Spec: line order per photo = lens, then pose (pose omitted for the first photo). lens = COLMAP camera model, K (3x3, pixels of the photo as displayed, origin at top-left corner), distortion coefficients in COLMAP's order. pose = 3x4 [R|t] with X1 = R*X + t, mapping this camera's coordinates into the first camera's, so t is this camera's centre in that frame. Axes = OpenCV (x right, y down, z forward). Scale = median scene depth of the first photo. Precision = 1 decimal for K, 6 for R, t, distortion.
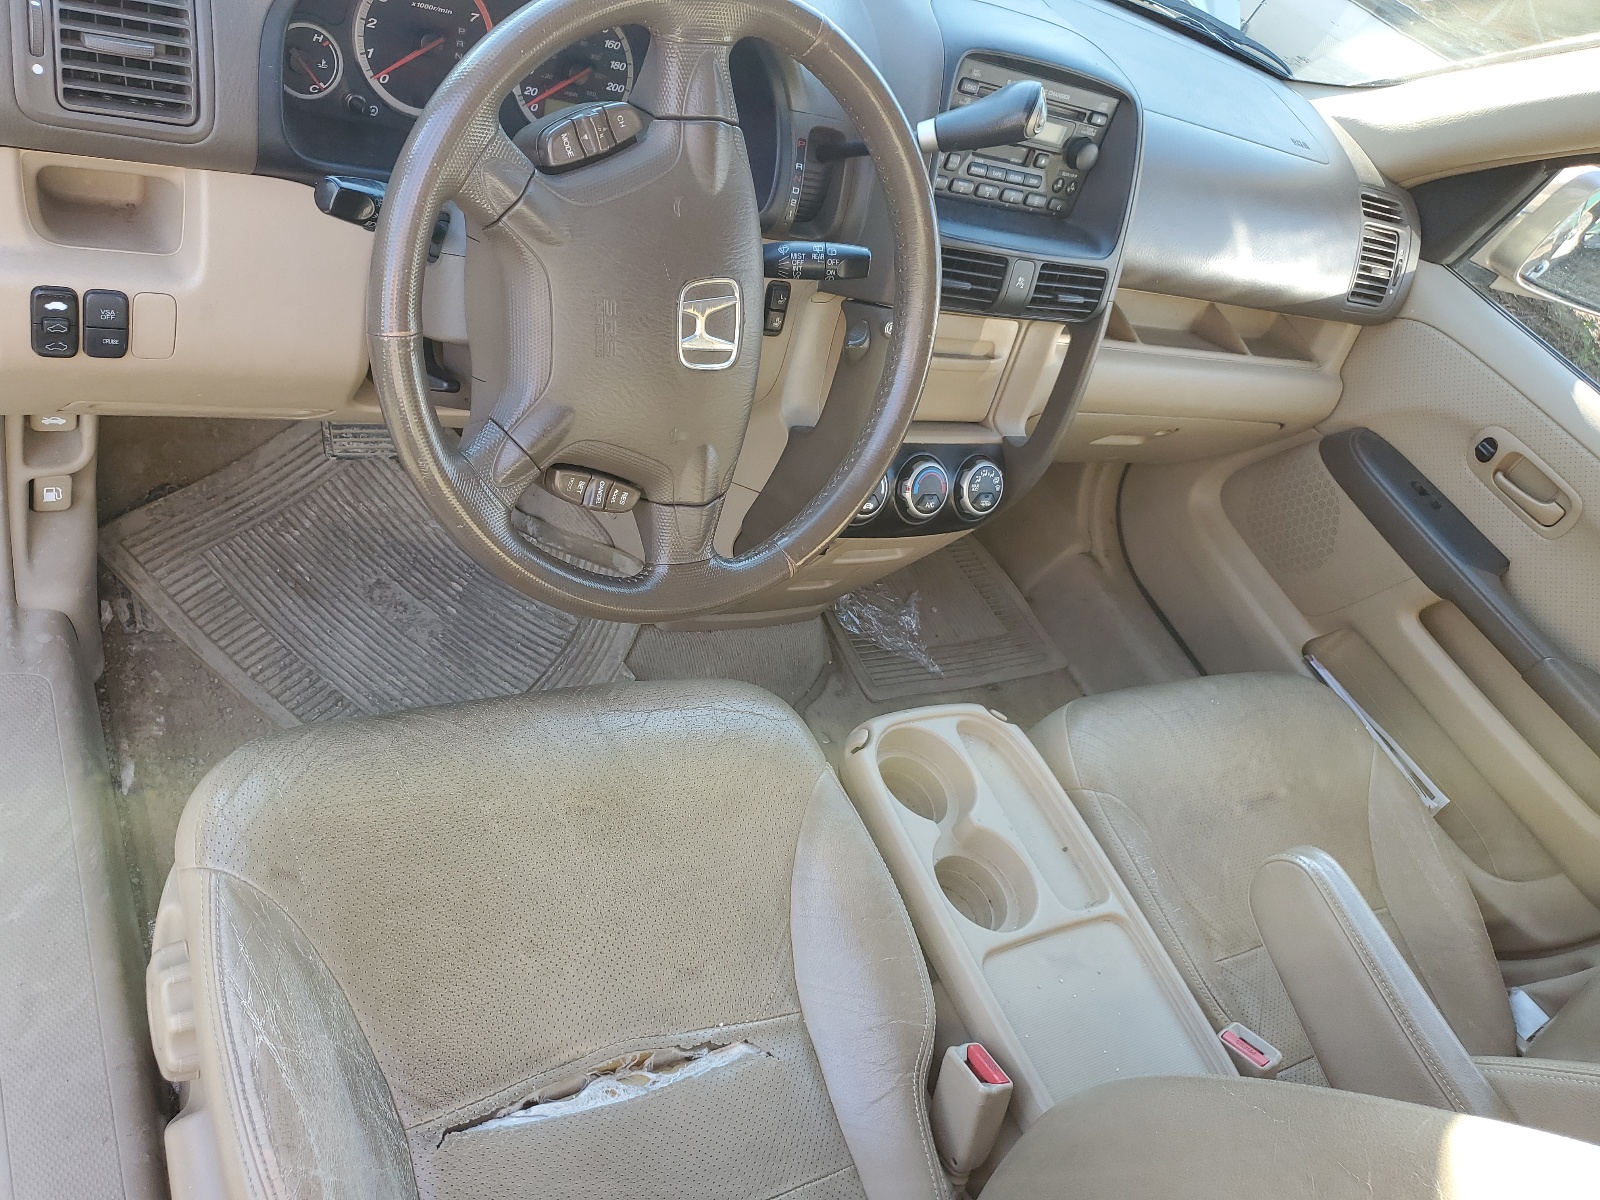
lens RADIAL K [[1203.2, 0, 764.6], [0, 1203.2, 596.8], [0, 0, 1]] dist [0.029190, -0.047479]
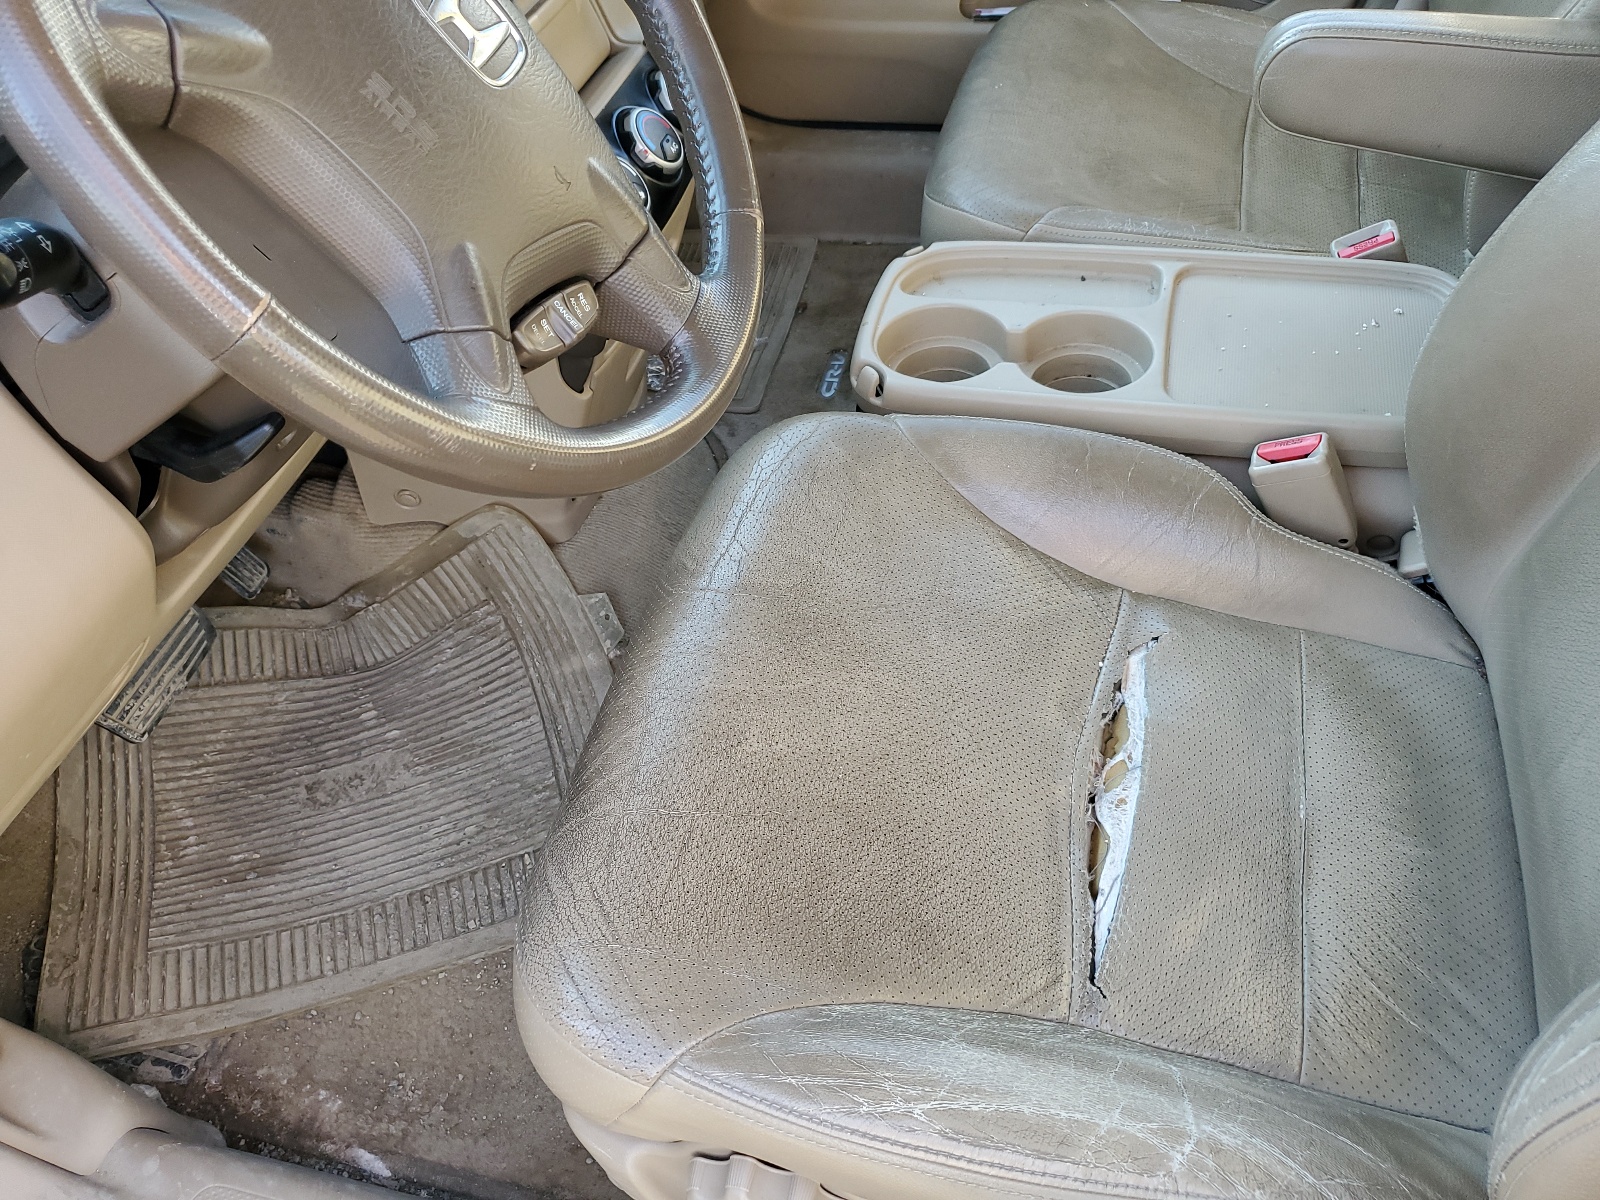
lens RADIAL K [[1203.2, 0, 764.6], [0, 1203.2, 596.8], [0, 0, 1]] dist [0.029190, -0.047479]
pose [[0.567320, -0.810830, 0.143883, -0.171806], [0.778527, 0.585038, 0.227213, -0.035311], [-0.268408, -0.016886, 0.963157, 0.165910]]
